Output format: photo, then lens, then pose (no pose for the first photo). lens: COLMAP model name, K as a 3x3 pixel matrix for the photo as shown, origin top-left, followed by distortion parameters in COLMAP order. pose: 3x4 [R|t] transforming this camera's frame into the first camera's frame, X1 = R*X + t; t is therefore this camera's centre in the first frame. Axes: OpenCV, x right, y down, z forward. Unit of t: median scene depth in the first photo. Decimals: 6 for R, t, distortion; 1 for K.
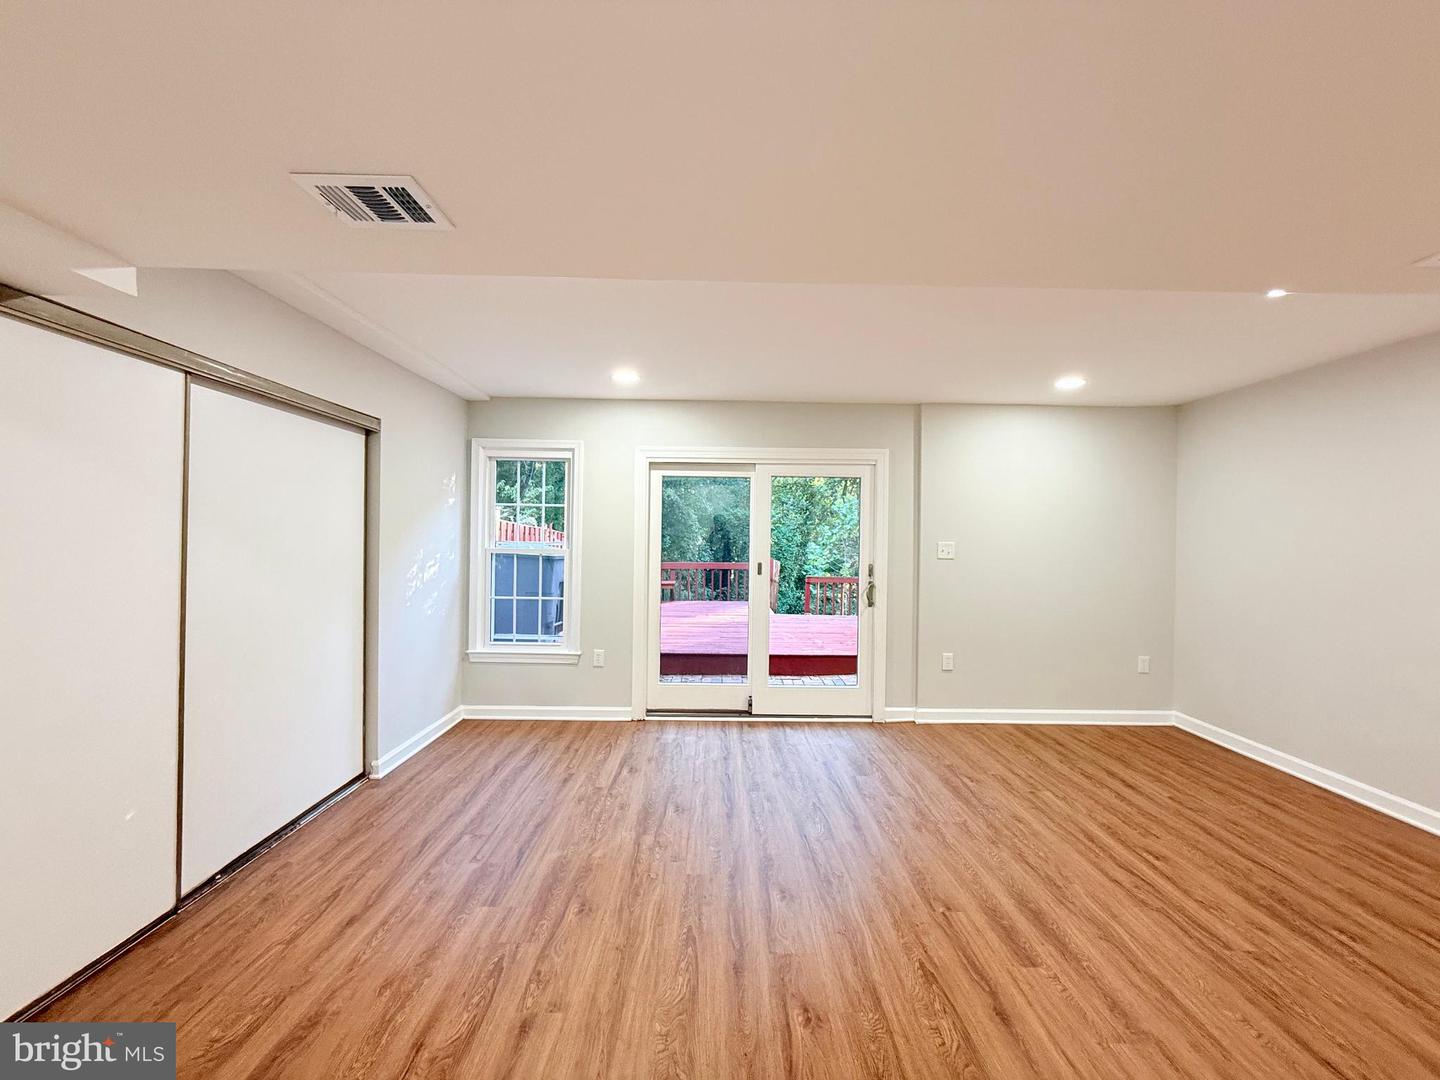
lens RADIAL K [[575.4, 0, 720.1], [0, 575.4, 539.4], [0, 0, 1]] dist [-0.000988, -0.001248]
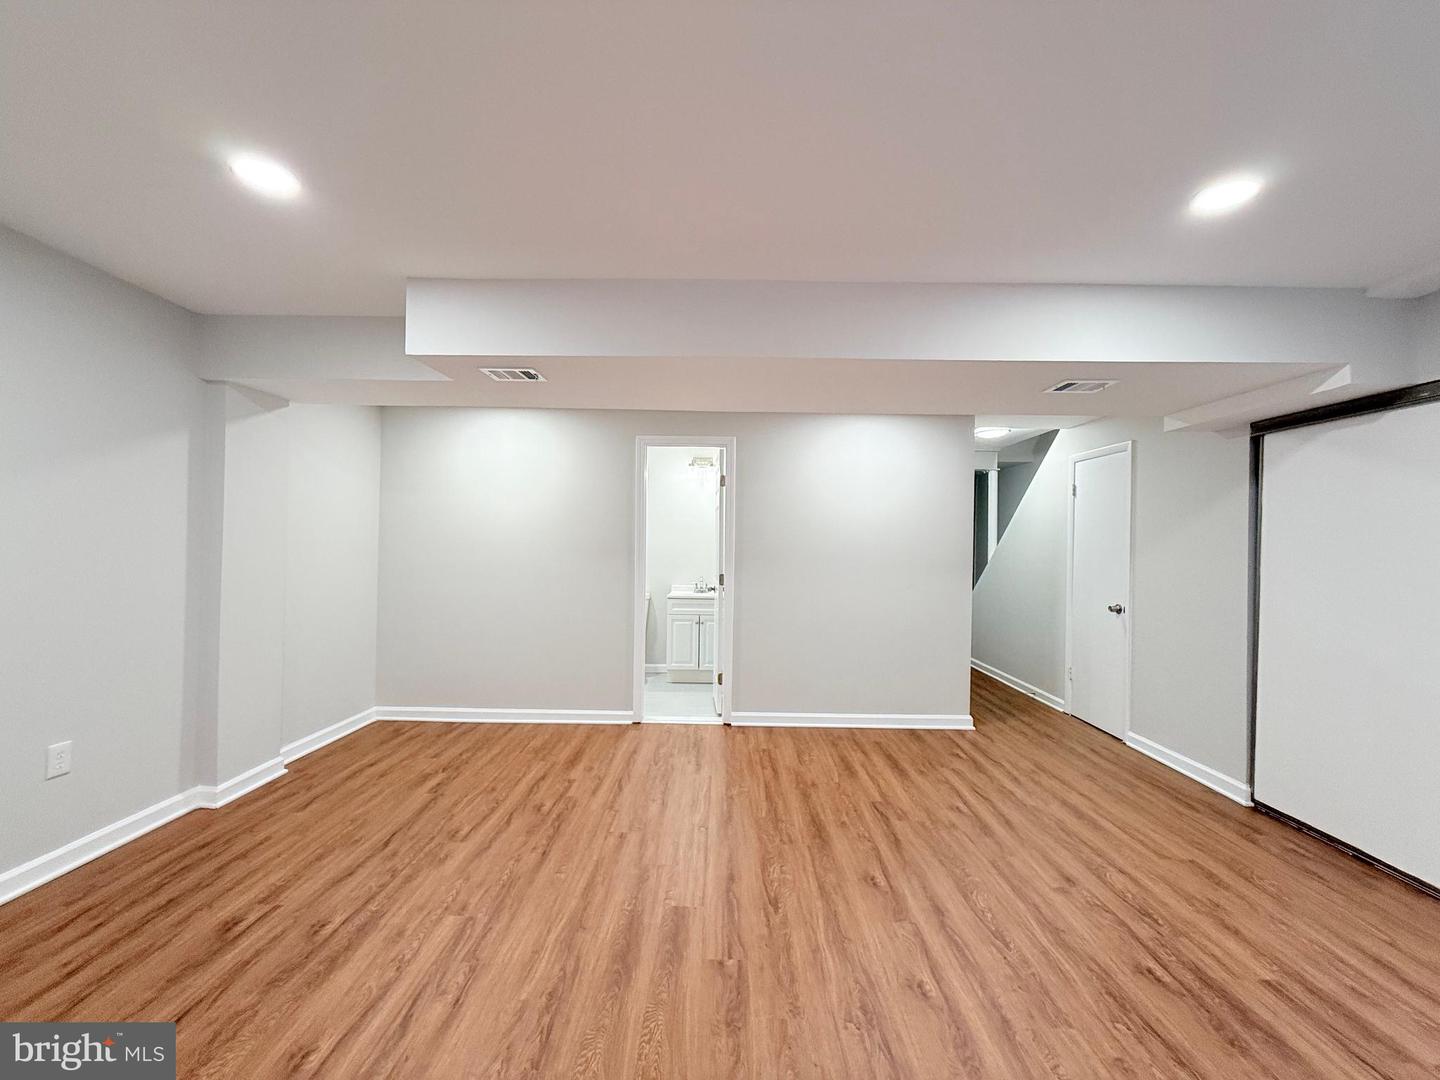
lens RADIAL K [[575.4, 0, 722.4], [0, 575.4, 540.2], [0, 0, 1]] dist [-0.000988, -0.001248]
pose [[-0.999420, -0.029745, 0.016566, 0.410816], [-0.029843, 0.999538, -0.005690, 0.023146], [-0.016389, -0.006181, -0.999847, 1.904692]]
